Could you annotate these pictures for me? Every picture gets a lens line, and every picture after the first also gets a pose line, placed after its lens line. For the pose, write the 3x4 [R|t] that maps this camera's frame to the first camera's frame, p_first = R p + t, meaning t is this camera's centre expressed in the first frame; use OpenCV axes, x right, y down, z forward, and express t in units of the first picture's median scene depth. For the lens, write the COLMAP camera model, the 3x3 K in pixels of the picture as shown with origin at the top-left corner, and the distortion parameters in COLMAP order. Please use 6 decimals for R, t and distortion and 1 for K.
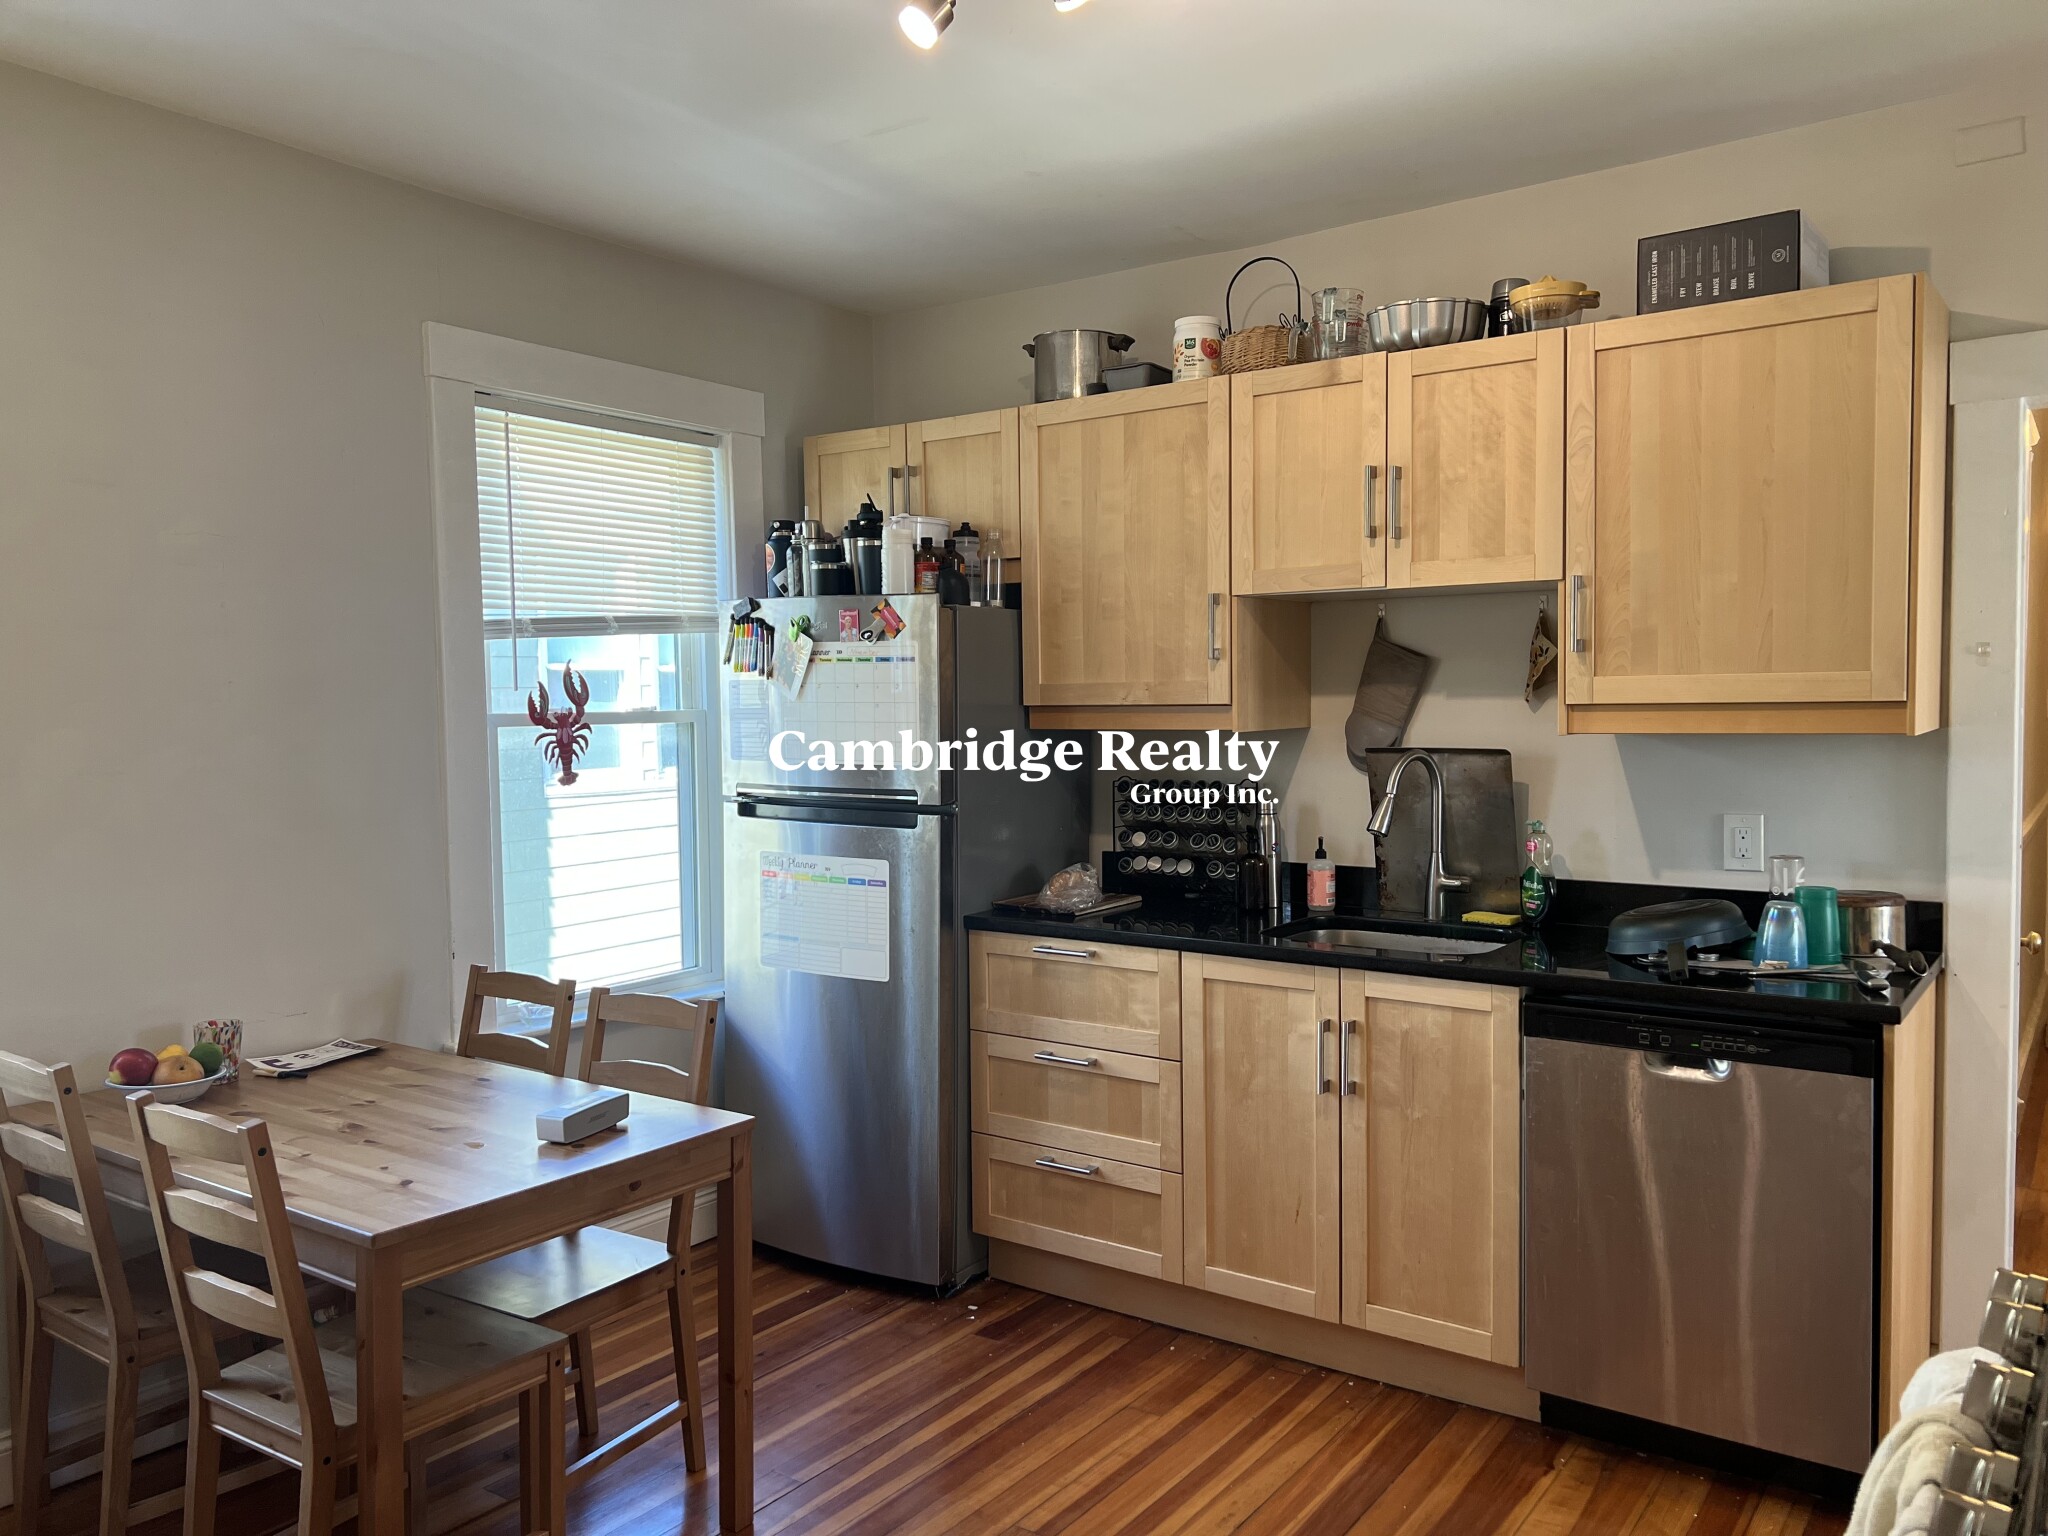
lens RADIAL K [[1516.1, 0, 1024.0], [0, 1516.1, 768.0], [0, 0, 1]] dist [0.035861, -0.037051]
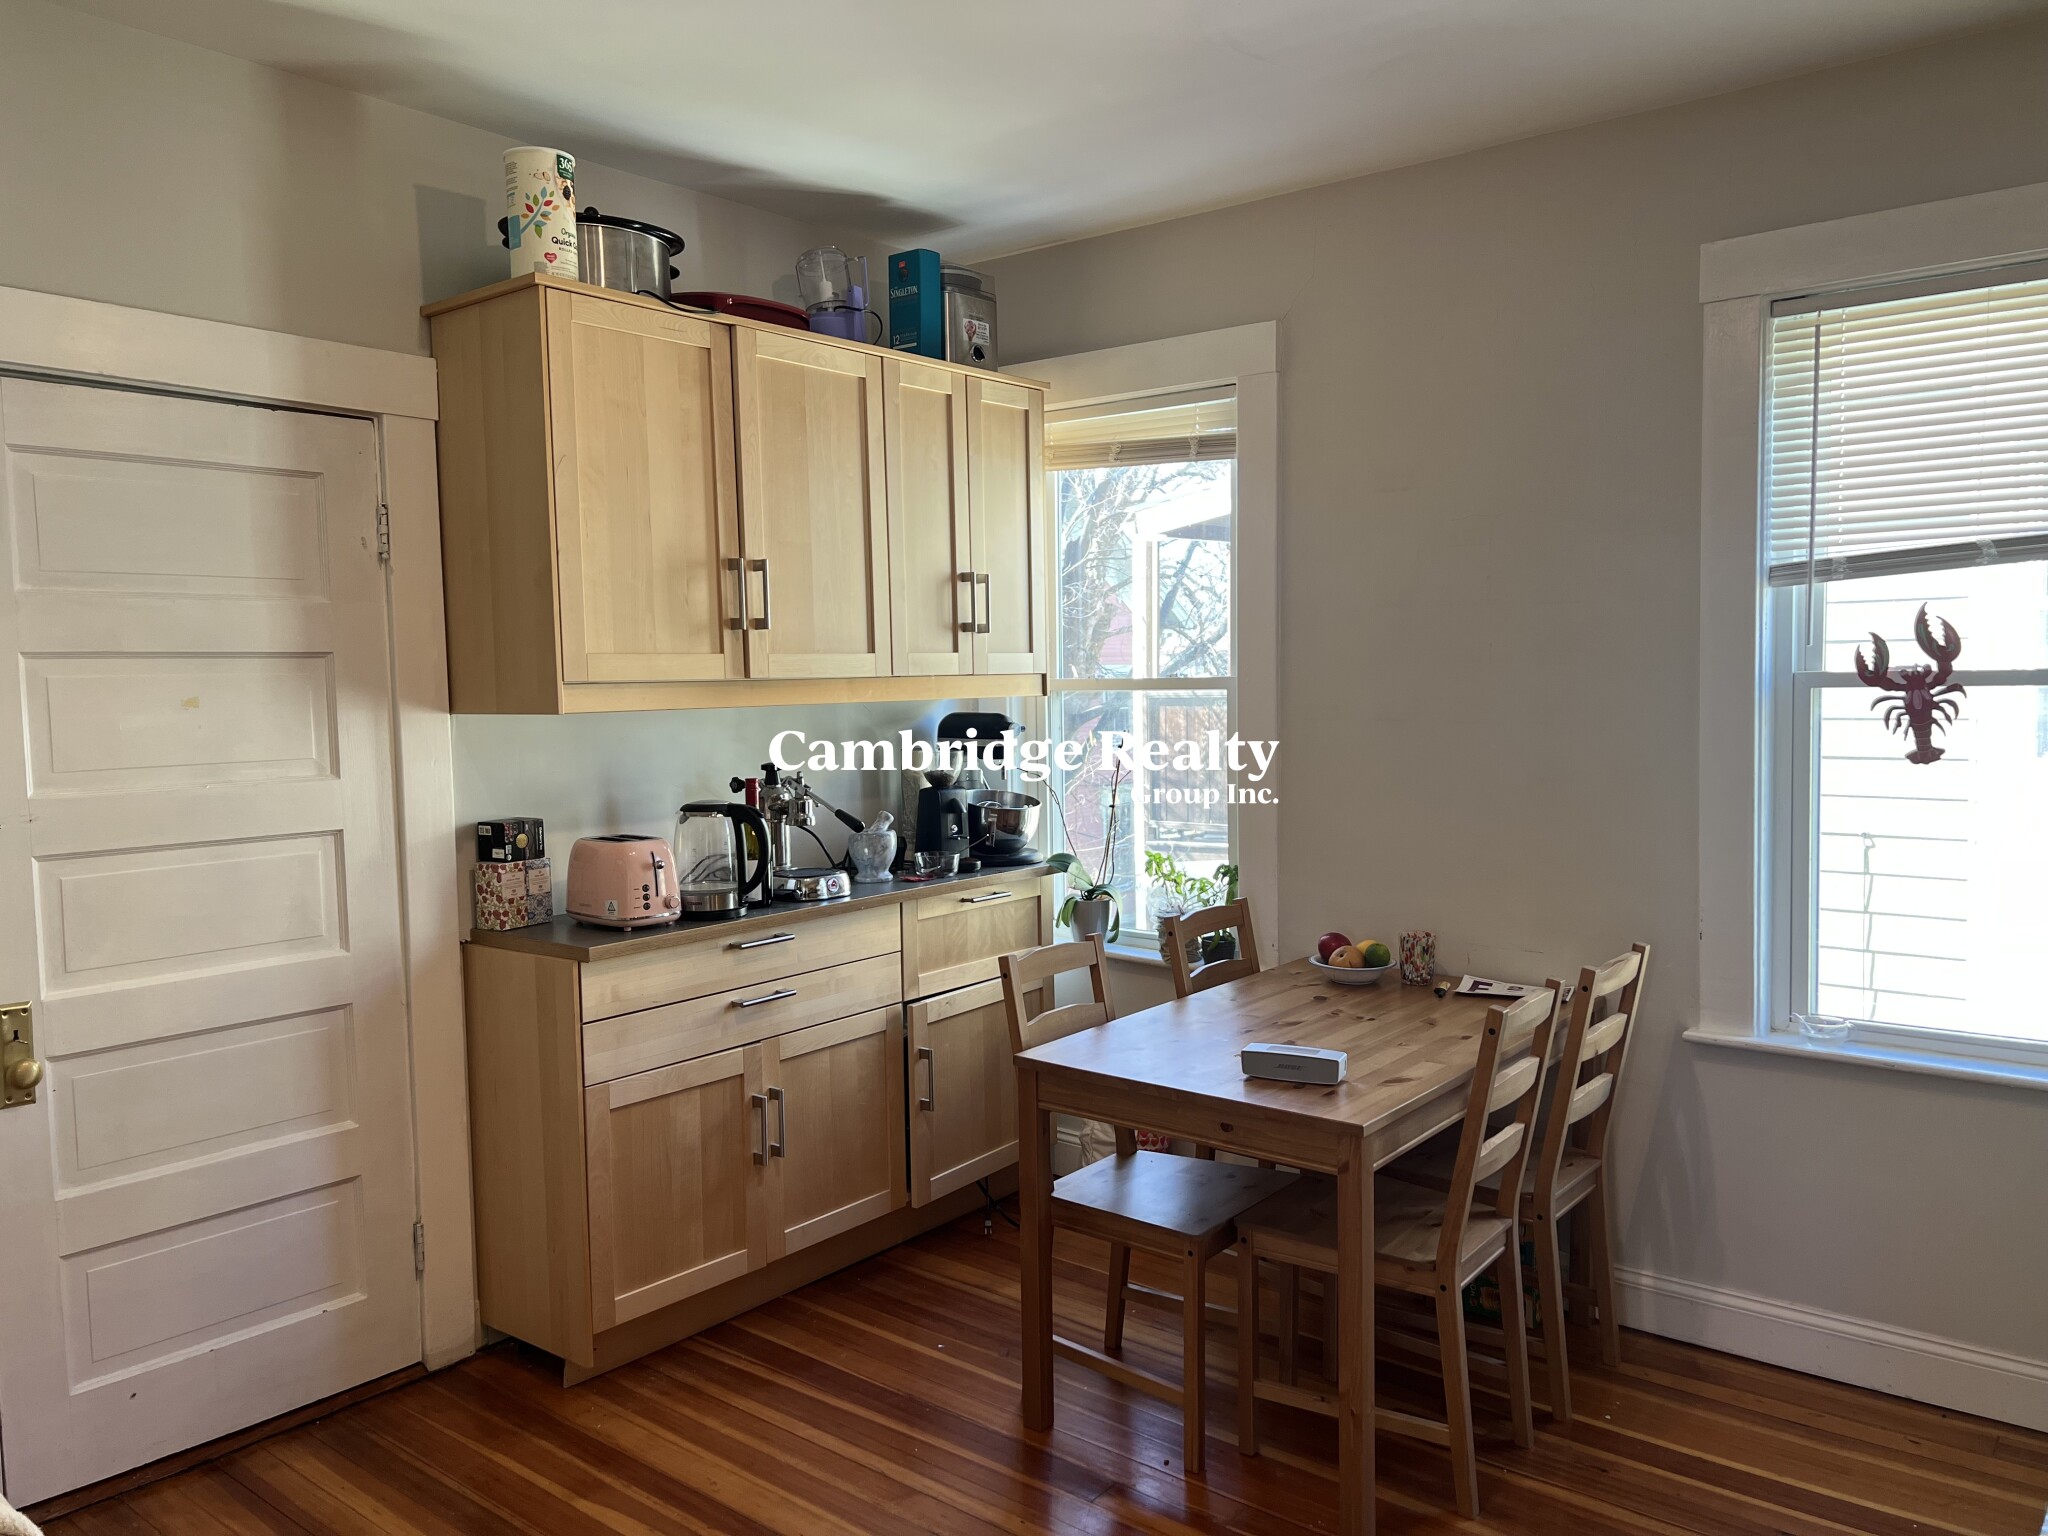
lens RADIAL K [[1516.1, 0, 1024.0], [0, 1516.1, 768.0], [0, 0, 1]] dist [0.035861, -0.037051]
pose [[-0.053351, 0.071330, -0.996025, 0.511708], [-0.023568, 0.997078, 0.072668, -0.032680], [0.998298, 0.027351, -0.051514, 0.582519]]
